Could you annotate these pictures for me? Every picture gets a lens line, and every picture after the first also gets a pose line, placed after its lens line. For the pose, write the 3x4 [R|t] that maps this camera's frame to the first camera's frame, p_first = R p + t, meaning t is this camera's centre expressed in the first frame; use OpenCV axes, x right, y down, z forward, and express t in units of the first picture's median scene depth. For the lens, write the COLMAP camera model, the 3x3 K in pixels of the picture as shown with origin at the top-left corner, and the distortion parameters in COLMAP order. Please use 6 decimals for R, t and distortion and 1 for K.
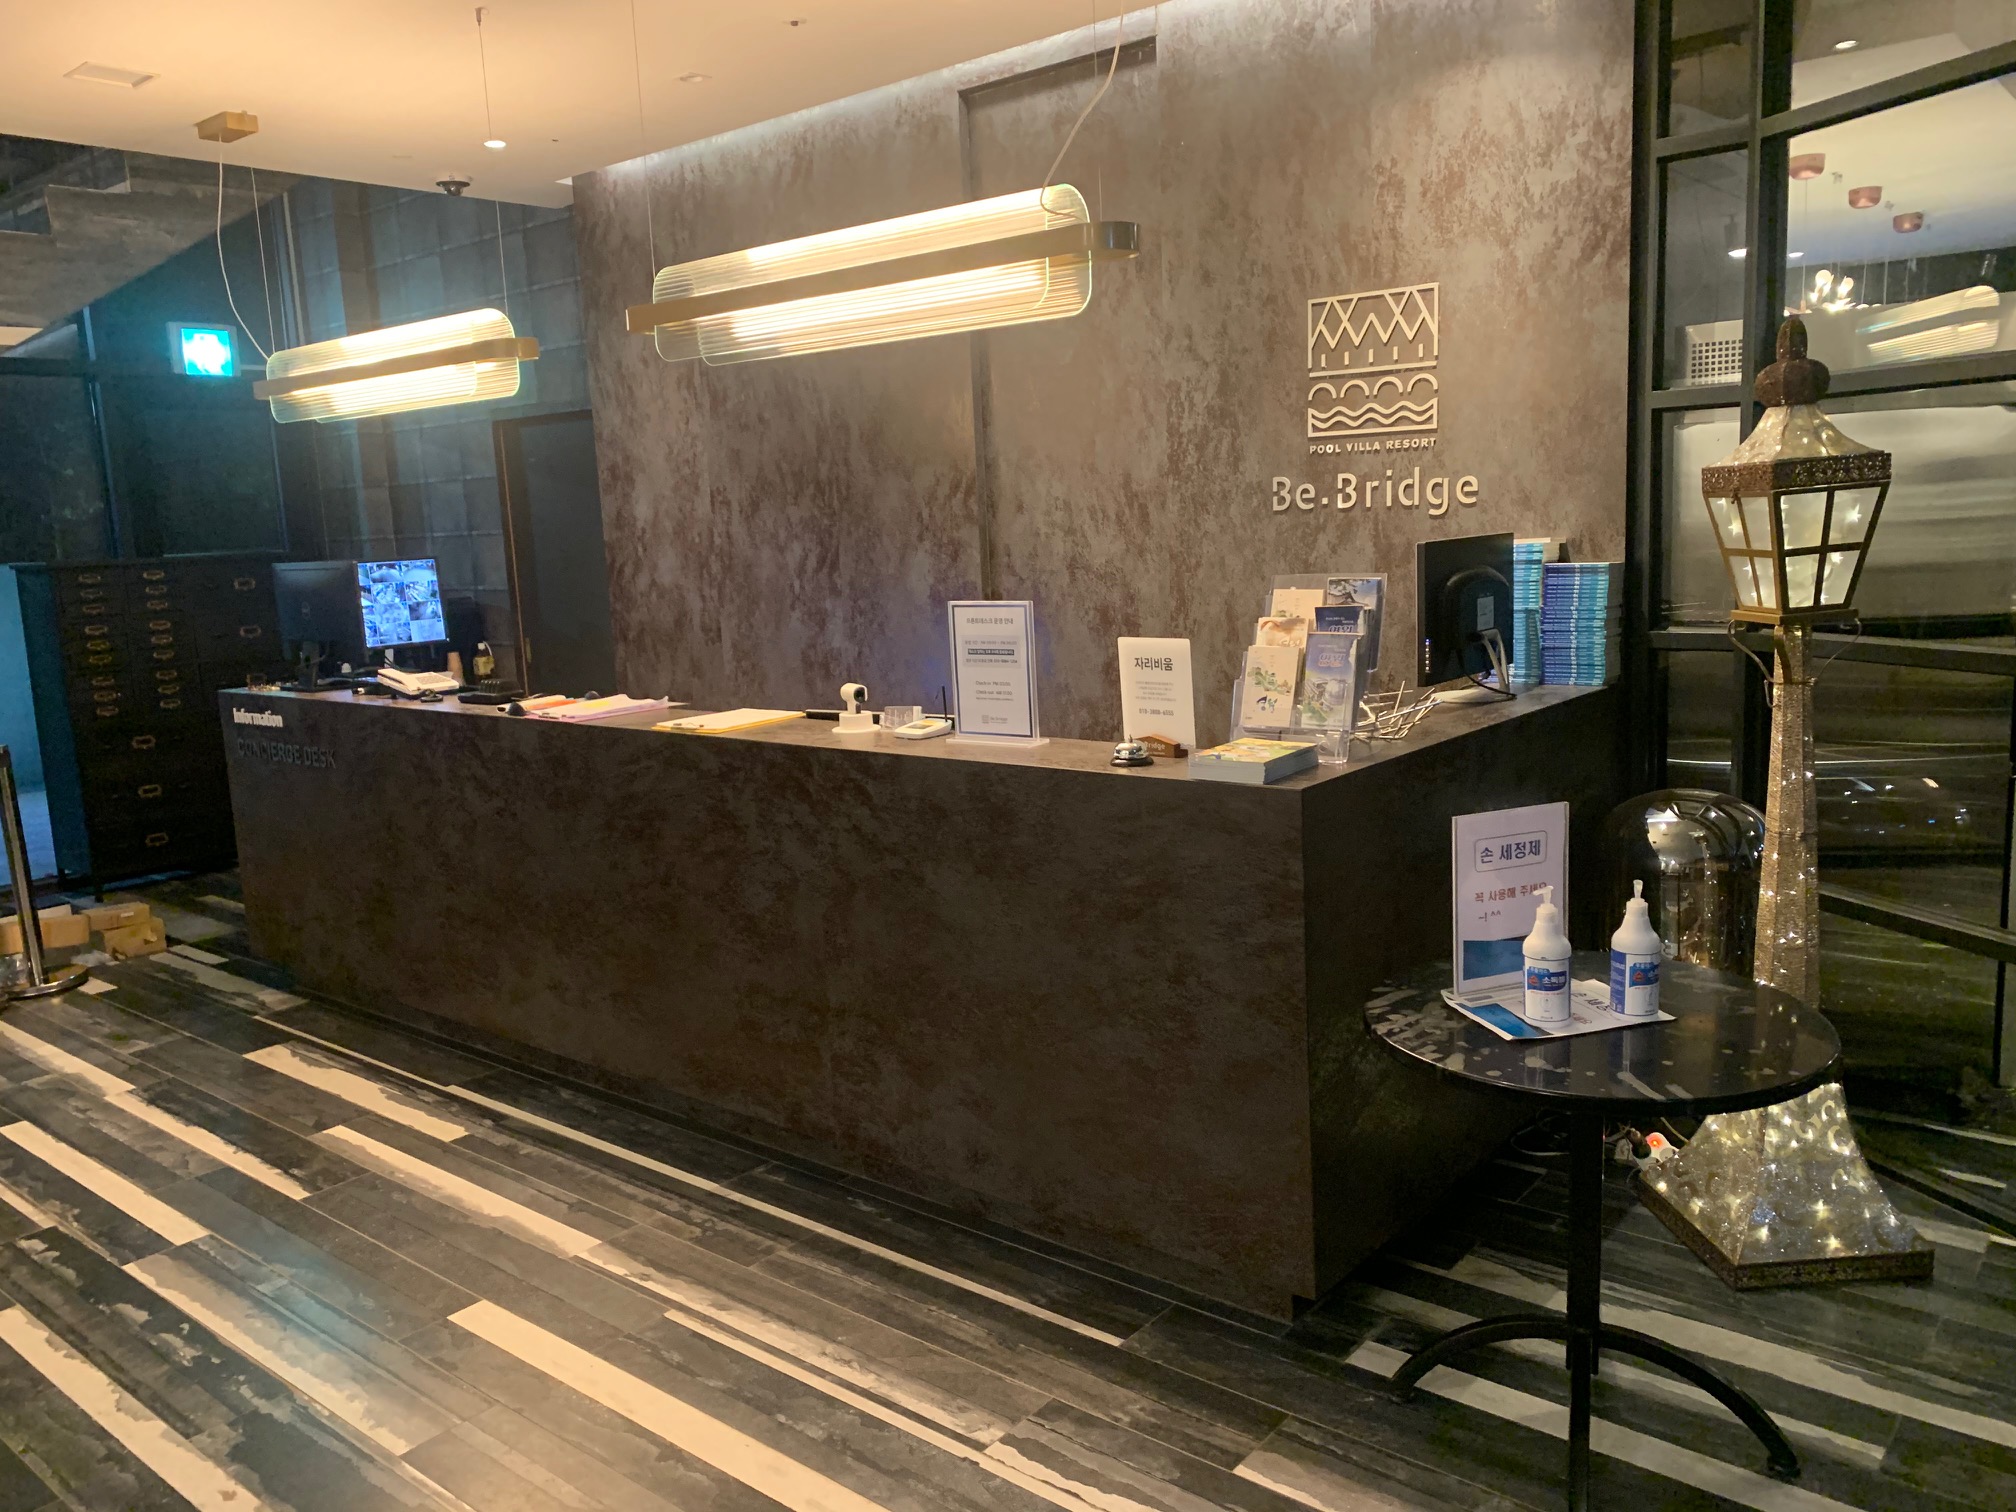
lens RADIAL K [[1544.4, 0, 1008.2], [0, 1544.4, 740.8], [0, 0, 1]] dist [0.061918, -0.055321]
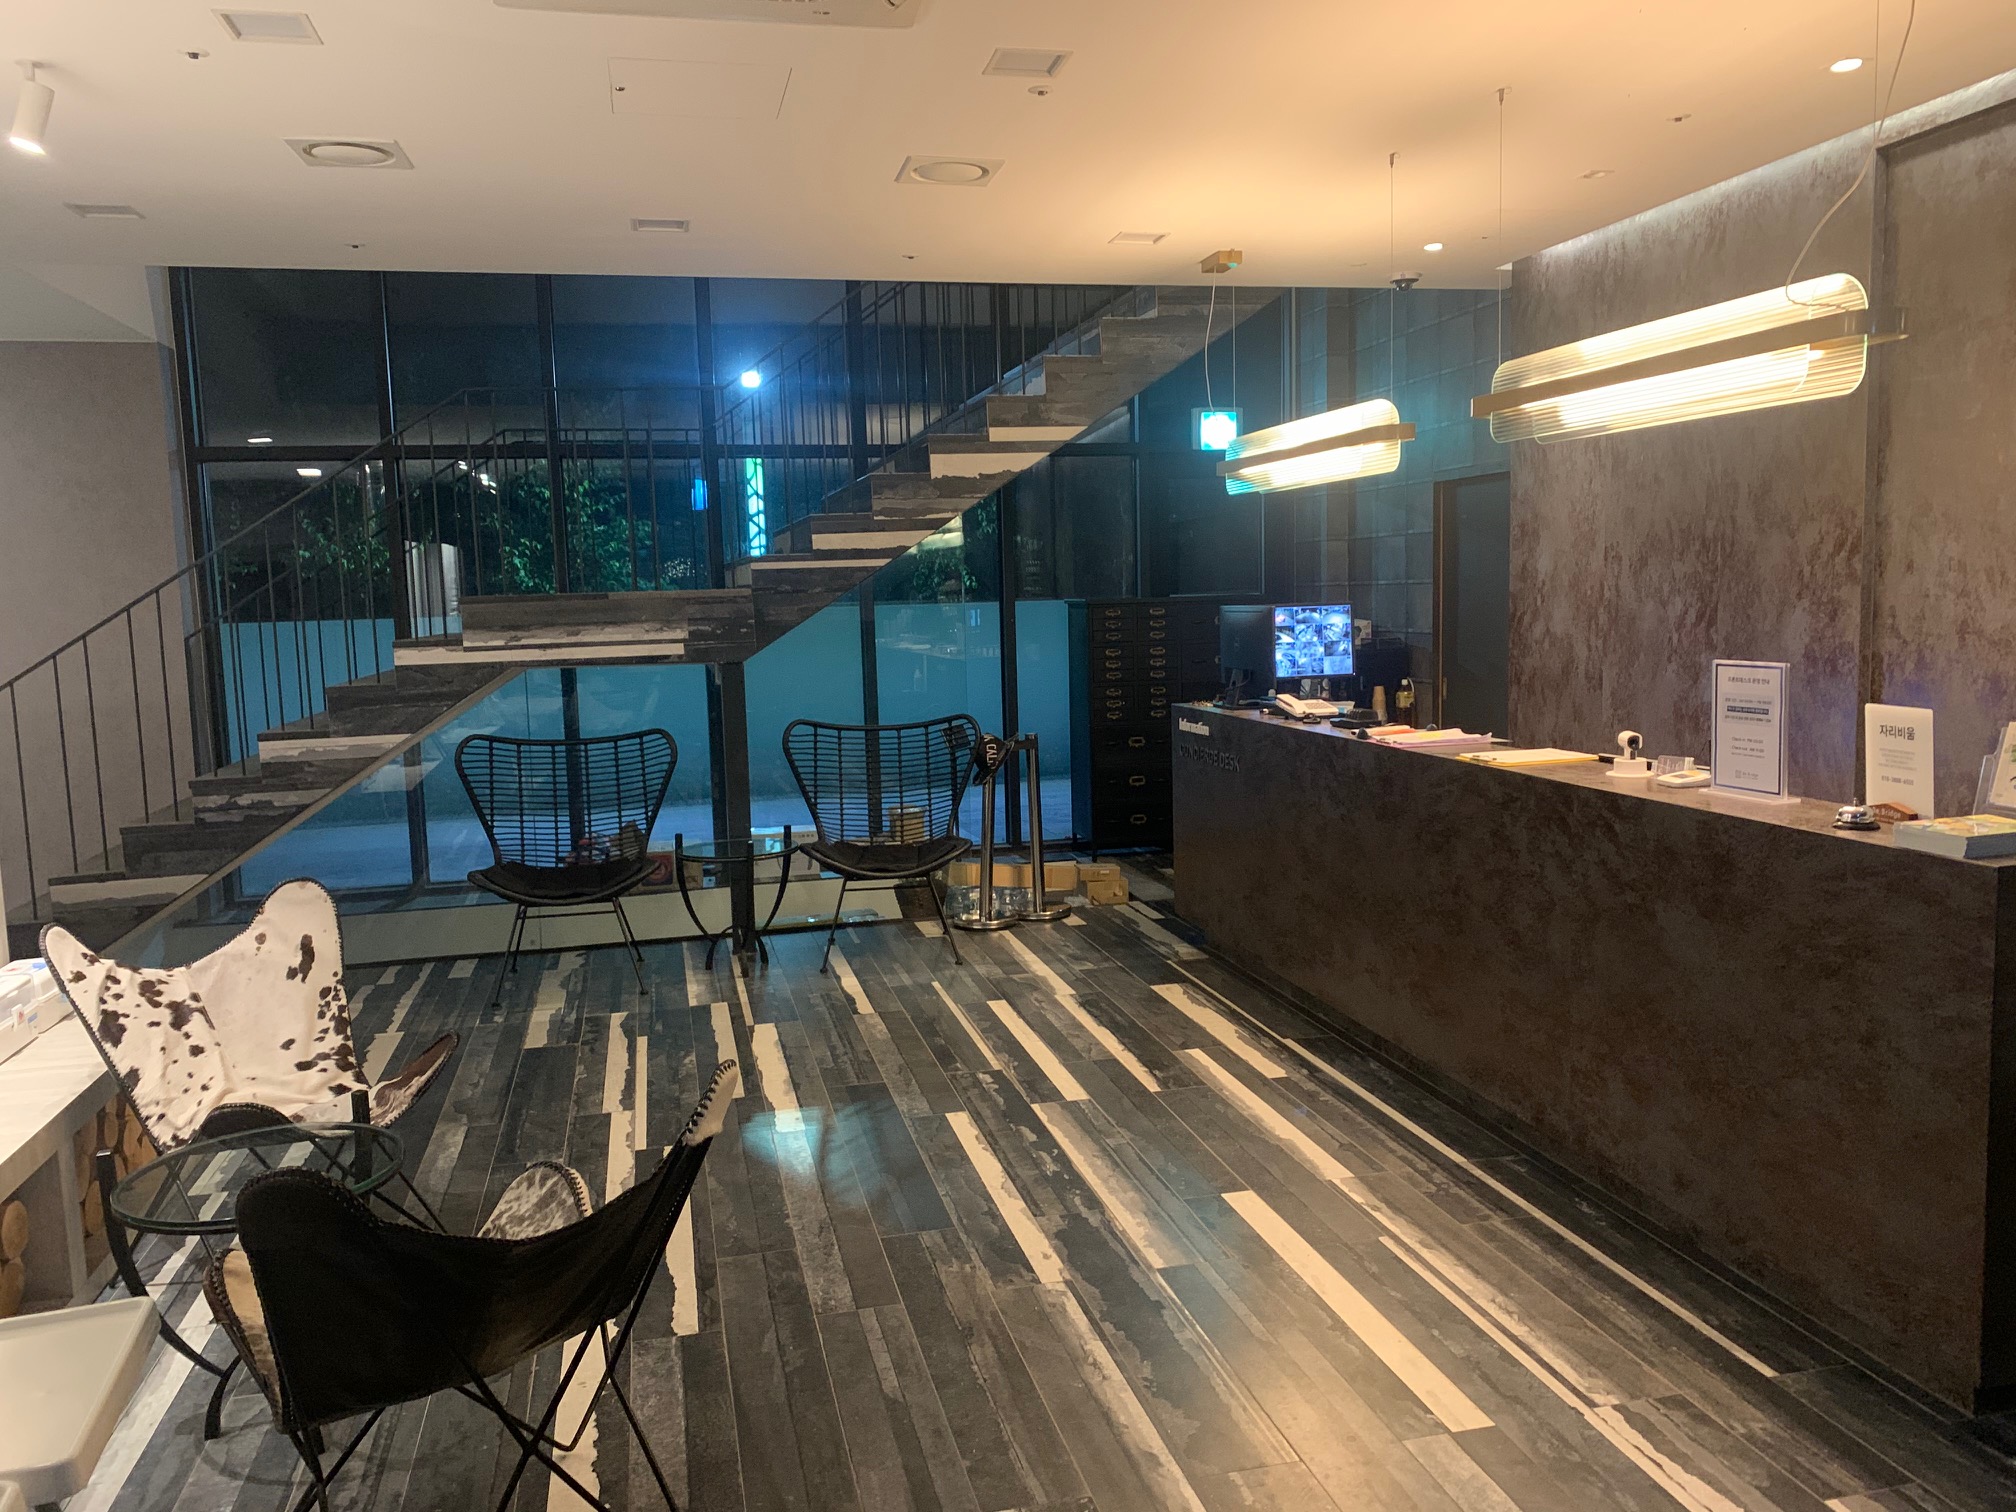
lens RADIAL K [[1505.6, 0, 1008.0], [0, 1505.6, 756.0], [0, 0, 1]] dist [-0.005369, -0.001254]
pose [[0.805066, 0.086671, -0.586820, 0.151902], [-0.094975, 0.995339, 0.016712, 0.003291], [0.585533, 0.042279, 0.809545, -0.096383]]
